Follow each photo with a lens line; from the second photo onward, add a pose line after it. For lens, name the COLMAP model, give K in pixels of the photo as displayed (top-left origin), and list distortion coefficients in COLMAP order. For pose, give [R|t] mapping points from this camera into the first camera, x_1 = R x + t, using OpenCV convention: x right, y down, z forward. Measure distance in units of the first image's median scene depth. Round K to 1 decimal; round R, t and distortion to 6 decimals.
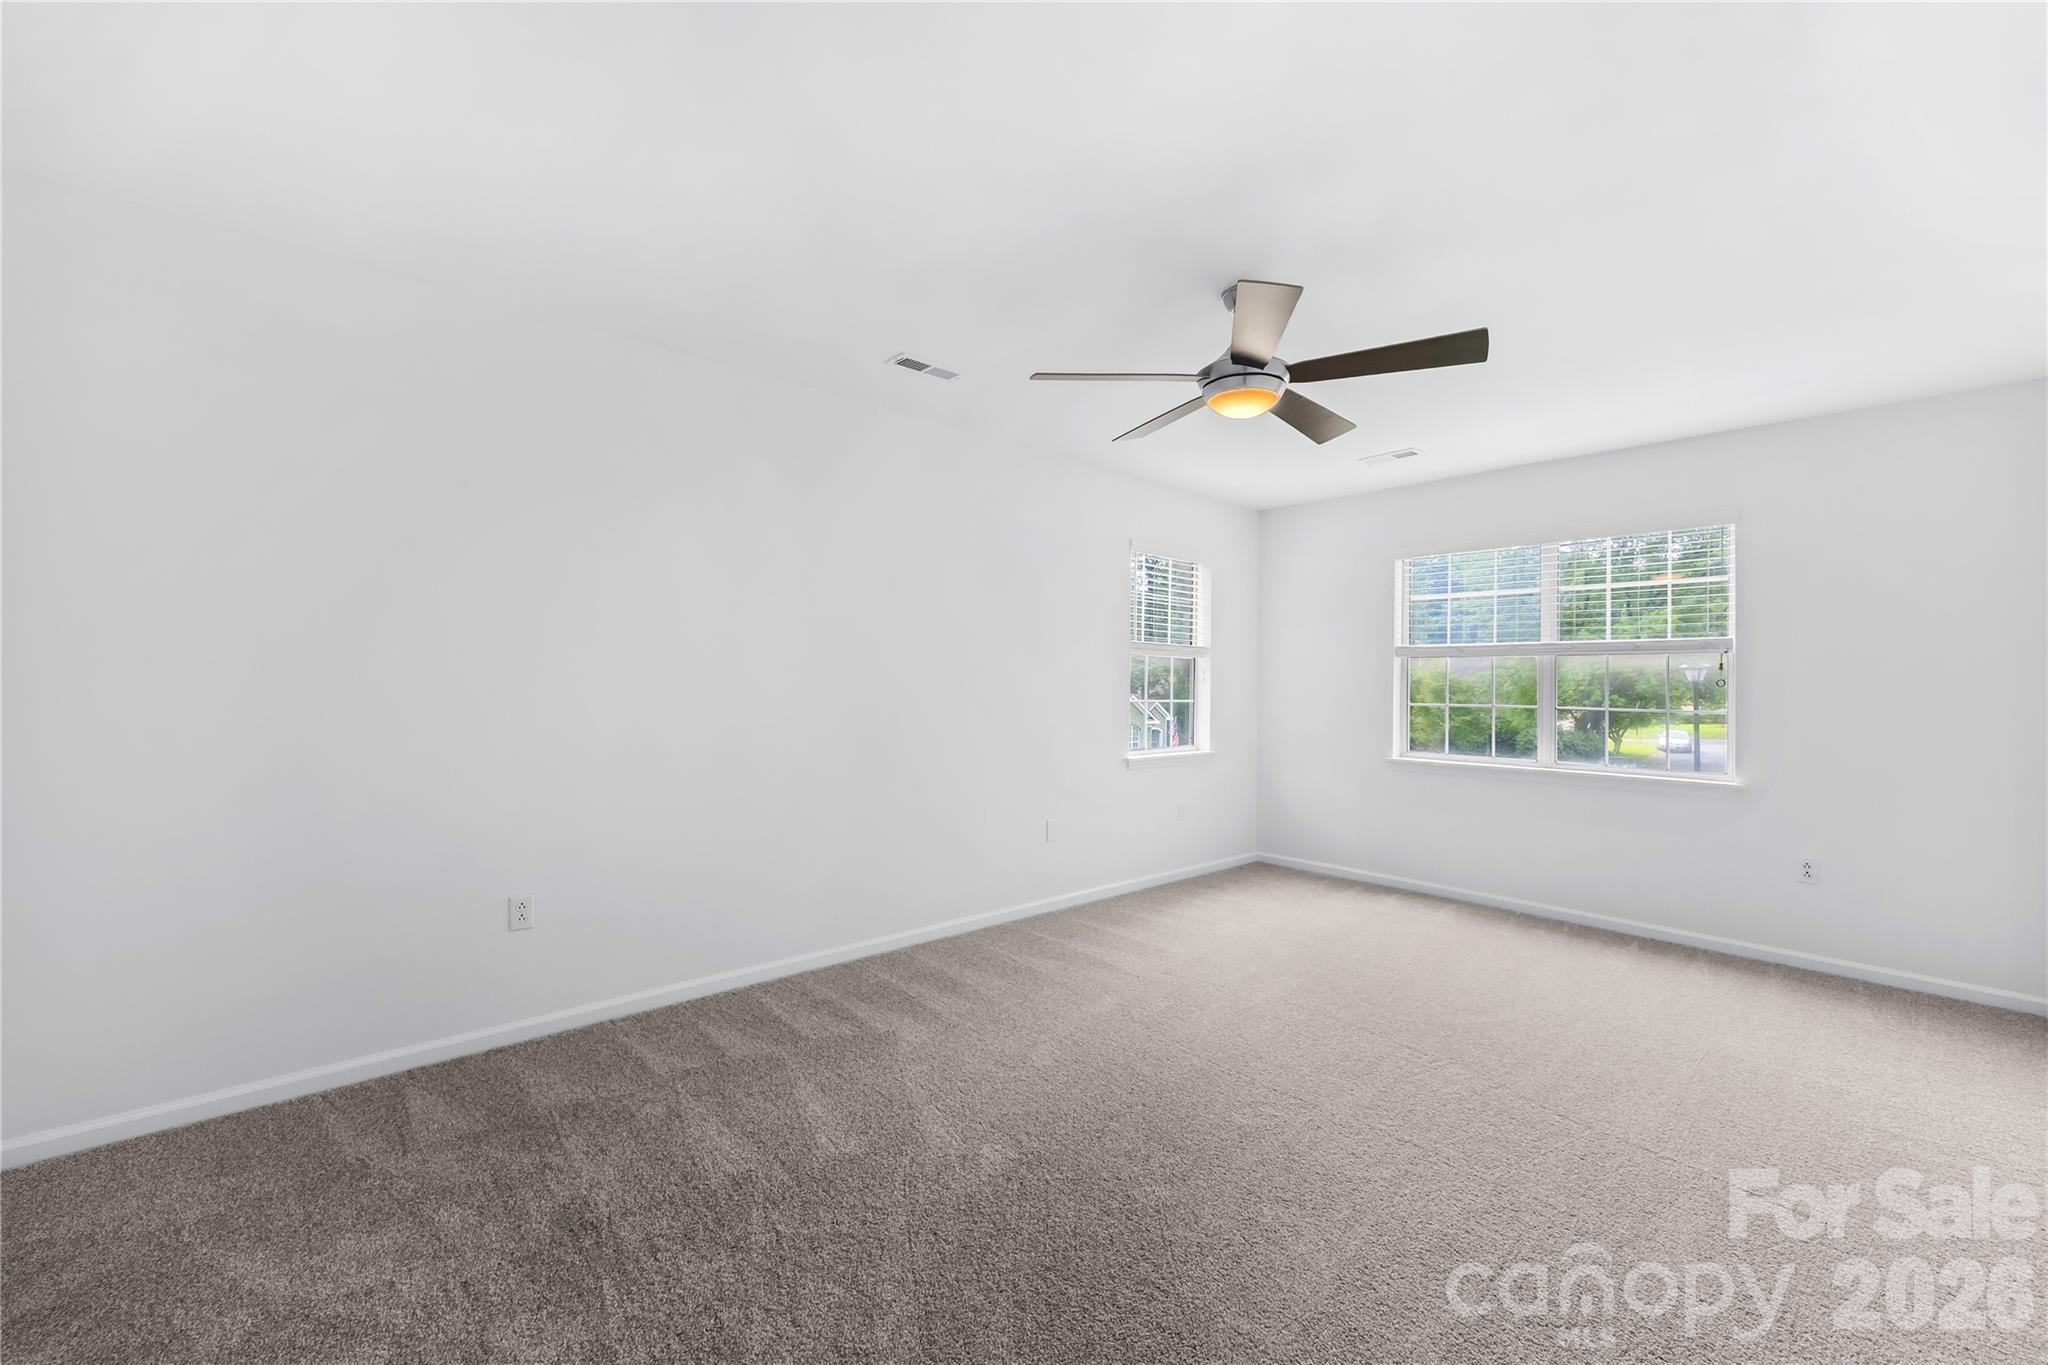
lens RADIAL K [[766.4, 0, 1022.3], [0, 766.4, 684.3], [0, 0, 1]] dist [-0.001044, 0.000286]
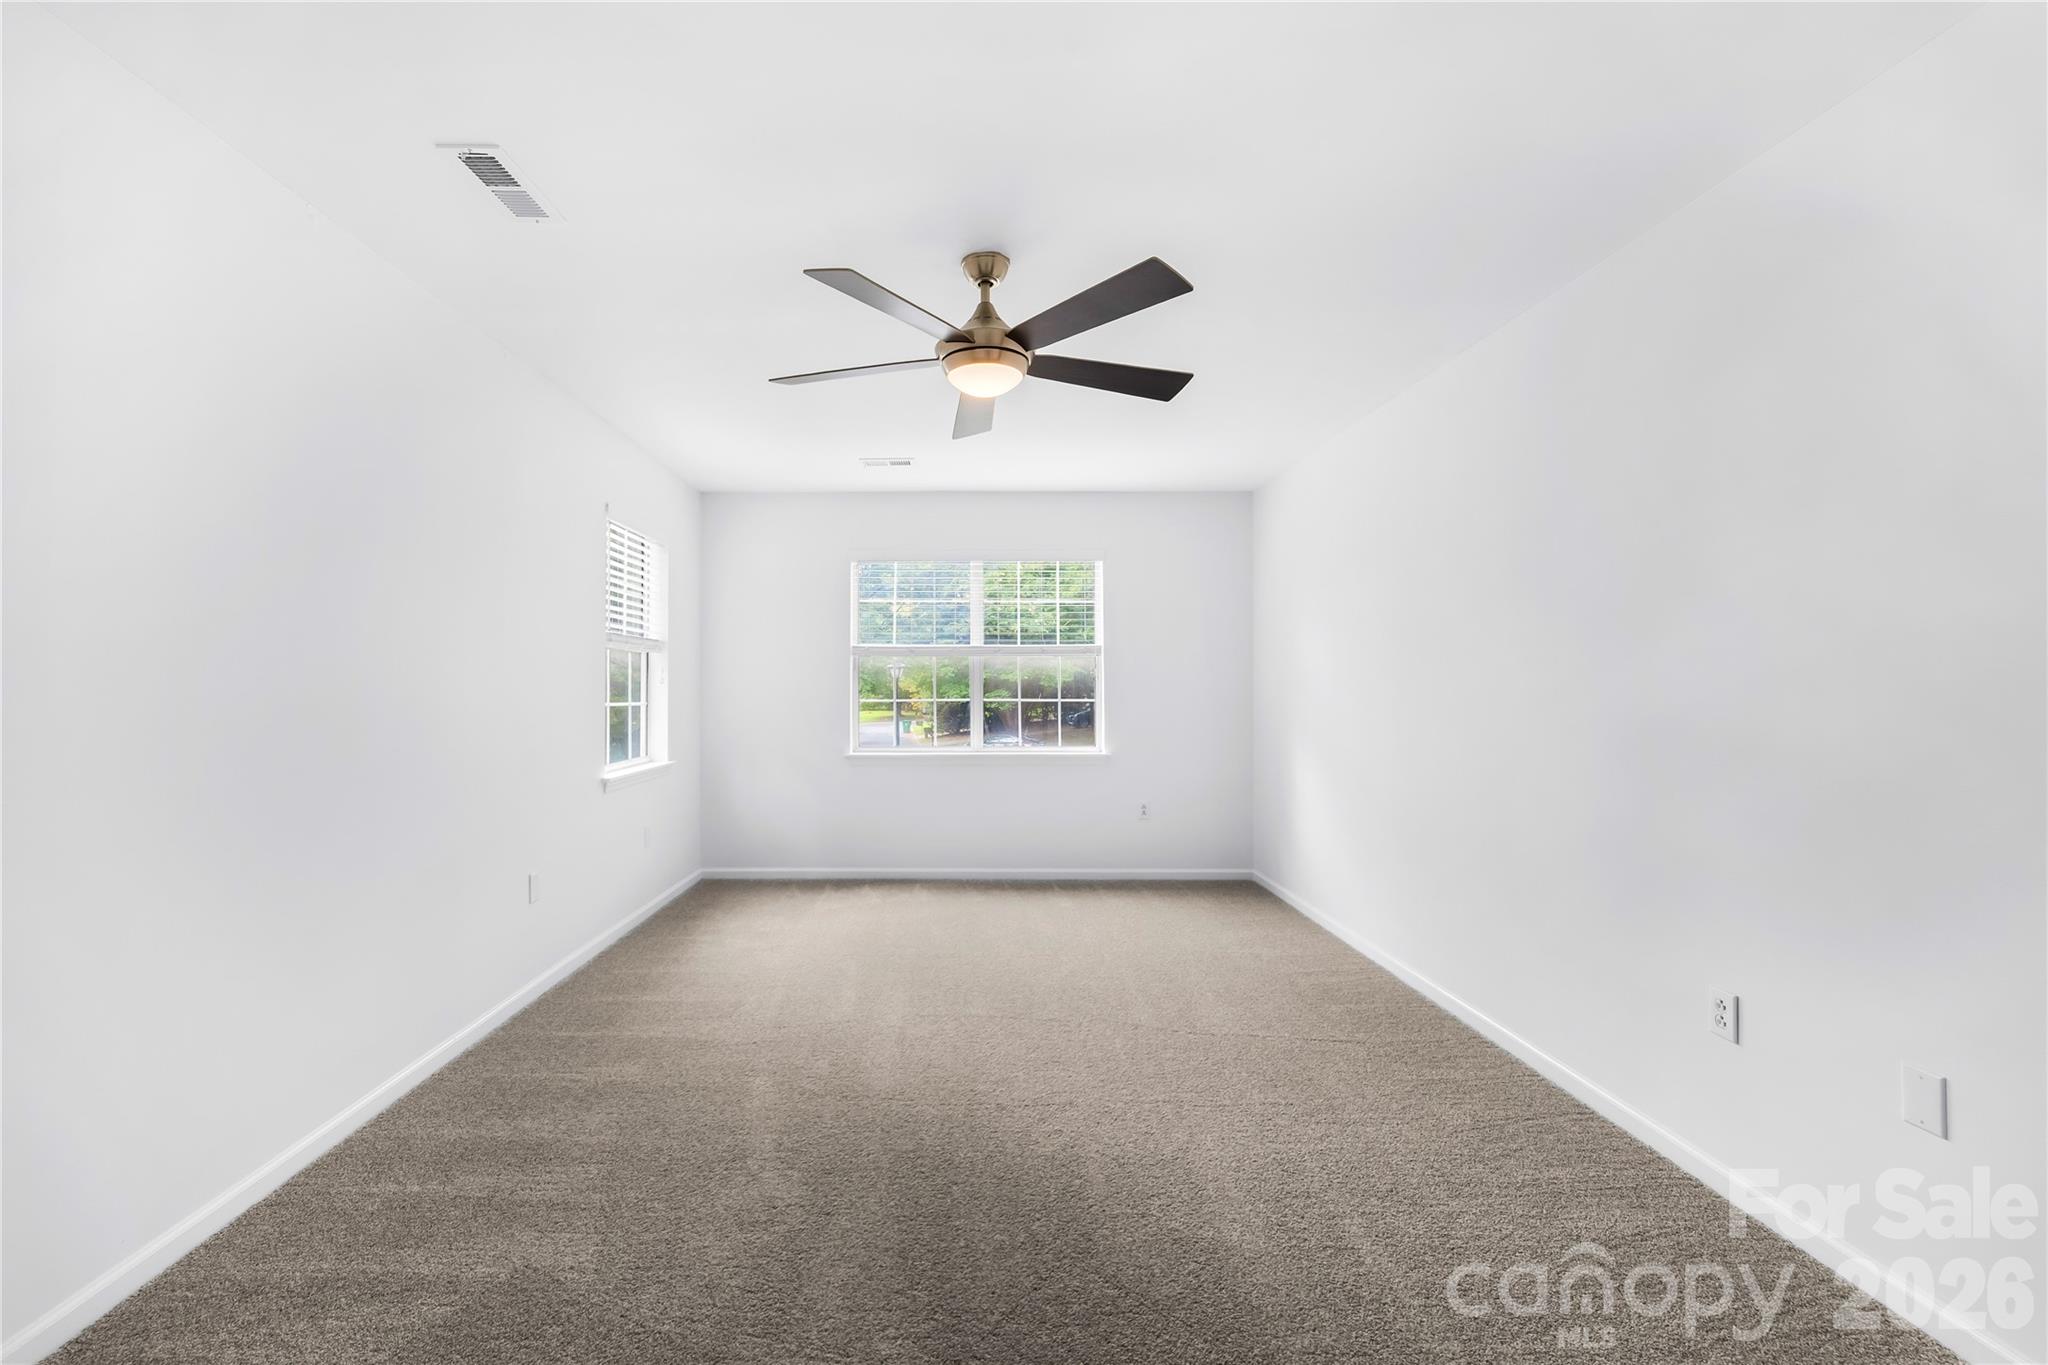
lens RADIAL K [[784.9, 0, 1020.5], [0, 784.9, 678.3], [0, 0, 1]] dist [0.000878, 0.000458]
pose [[0.694096, -0.005711, 0.719860, -0.205458], [0.010694, 0.999940, -0.002378, -0.000787], [-0.719803, 0.009348, 0.694115, 0.174866]]
